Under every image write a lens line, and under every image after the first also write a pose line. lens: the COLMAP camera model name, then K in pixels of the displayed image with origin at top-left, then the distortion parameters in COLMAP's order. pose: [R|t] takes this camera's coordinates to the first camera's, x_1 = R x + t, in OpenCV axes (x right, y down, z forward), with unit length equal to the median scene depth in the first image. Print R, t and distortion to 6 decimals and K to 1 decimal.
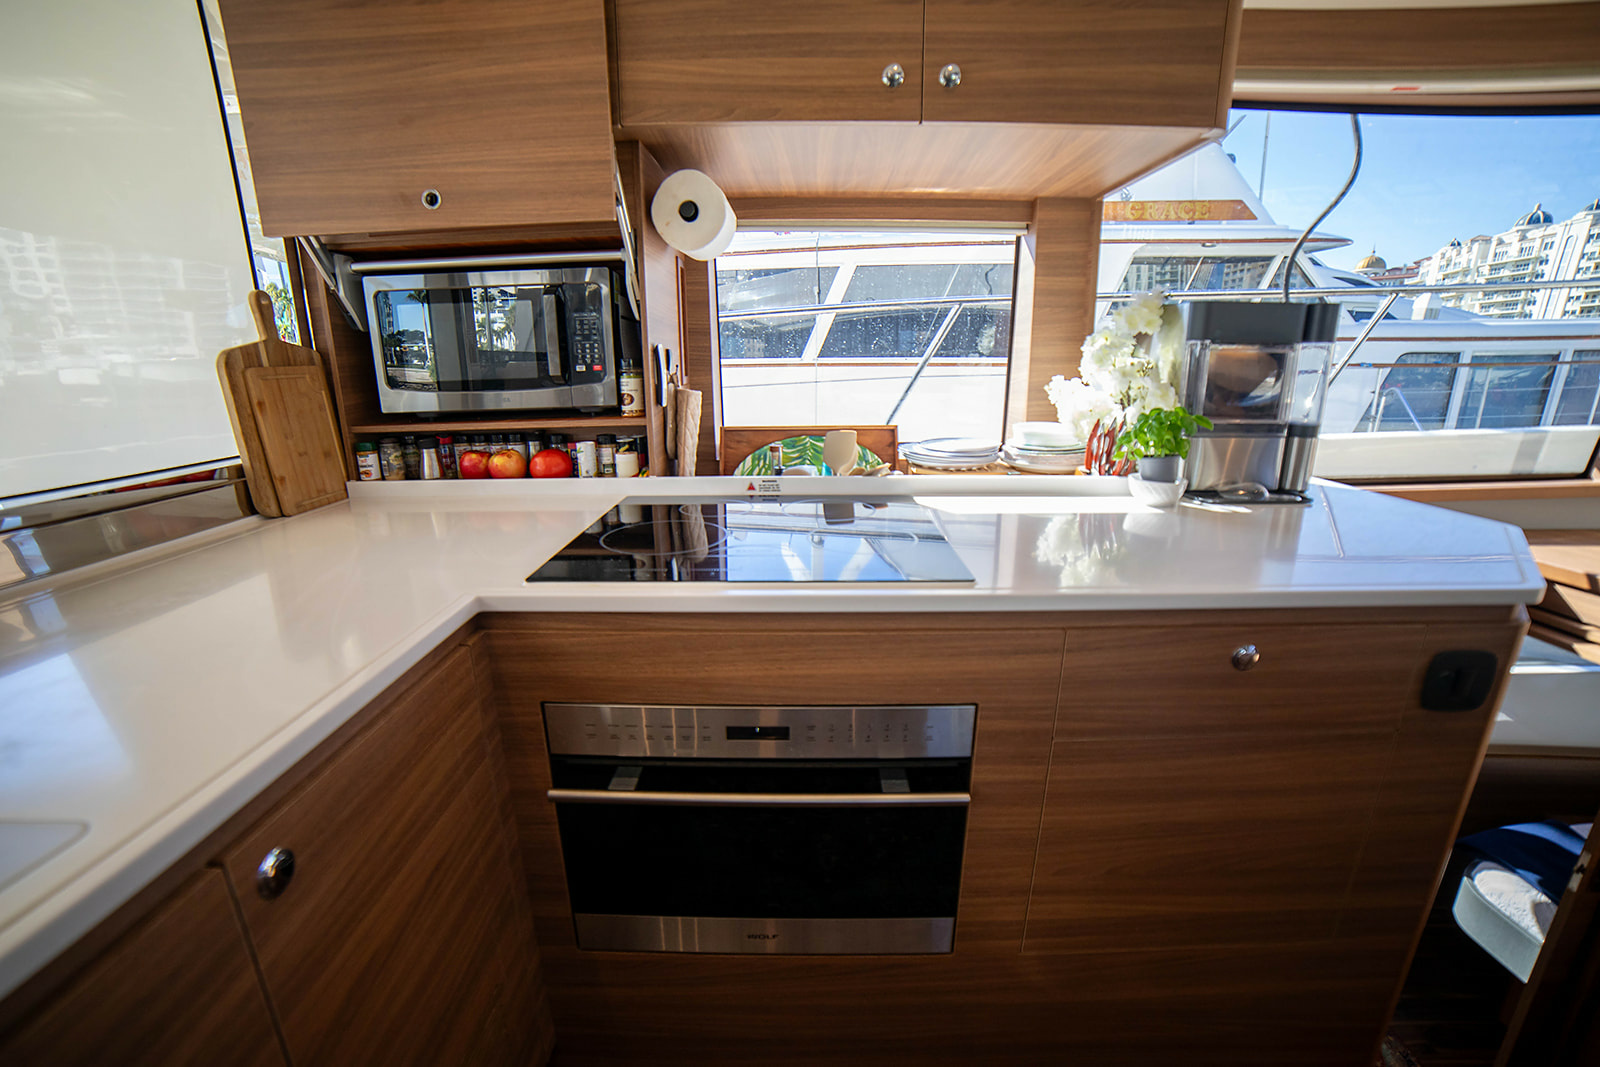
lens RADIAL K [[651.4, 0, 800.0], [0, 651.4, 533.5], [0, 0, 1]] dist [-0.108139, 0.035996]
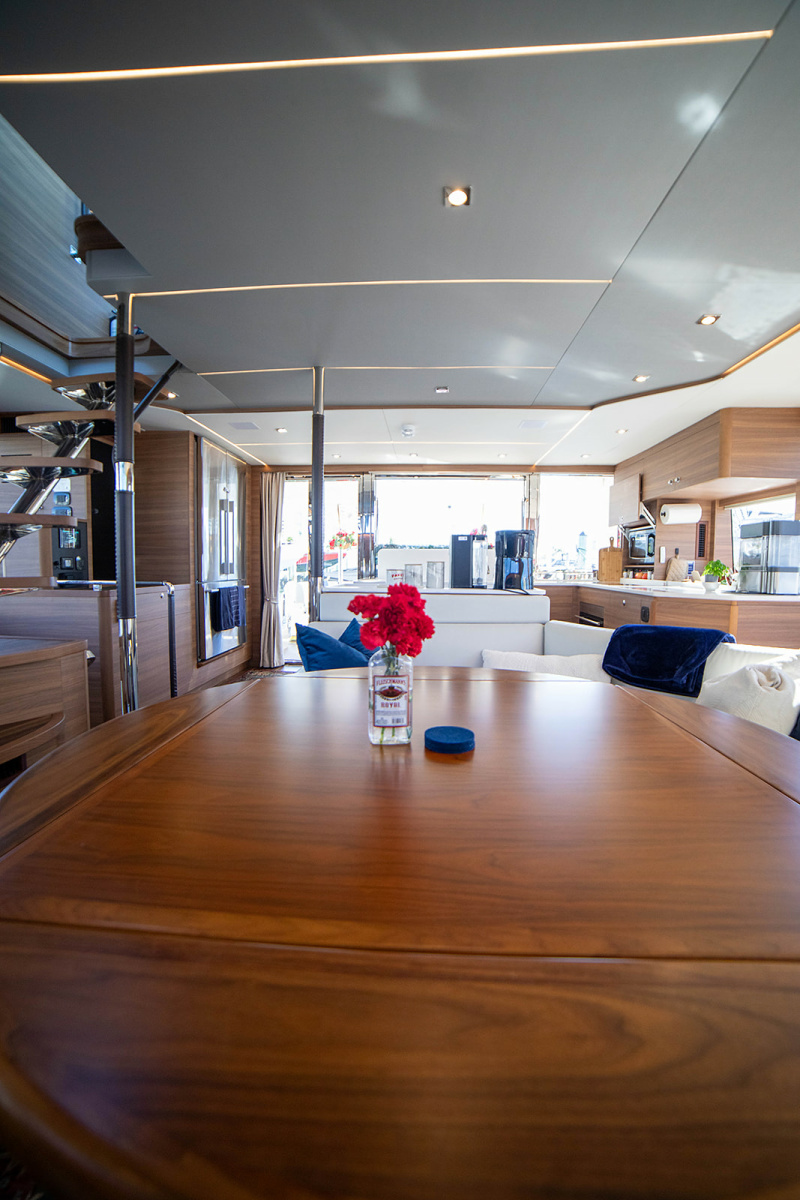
lens RADIAL K [[507.1, 0, 391.4], [0, 507.1, 603.9], [0, 0, 1]] dist [-0.093415, 0.000023]
pose [[-0.064285, 0.083585, -0.994425, 3.129691], [-0.263755, 0.959628, 0.097711, 0.193317], [0.962445, 0.268566, -0.039644, -0.398433]]
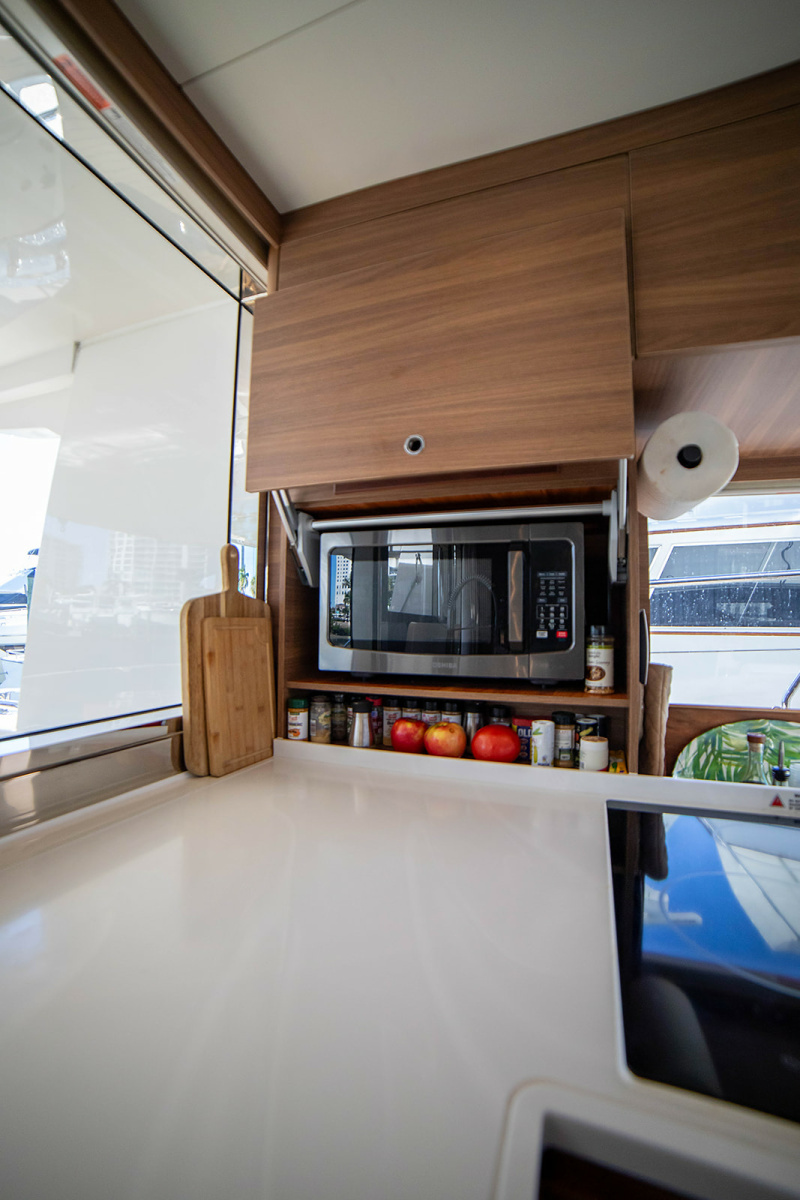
lens RADIAL K [[507.1, 0, 391.4], [0, 507.1, 603.9], [0, 0, 1]] dist [-0.093415, 0.000023]
pose [[0.933661, 0.006775, -0.358093, -0.319847], [-0.113201, 0.954151, -0.277096, -0.096394], [0.339797, 0.299250, 0.891620, 0.349487]]
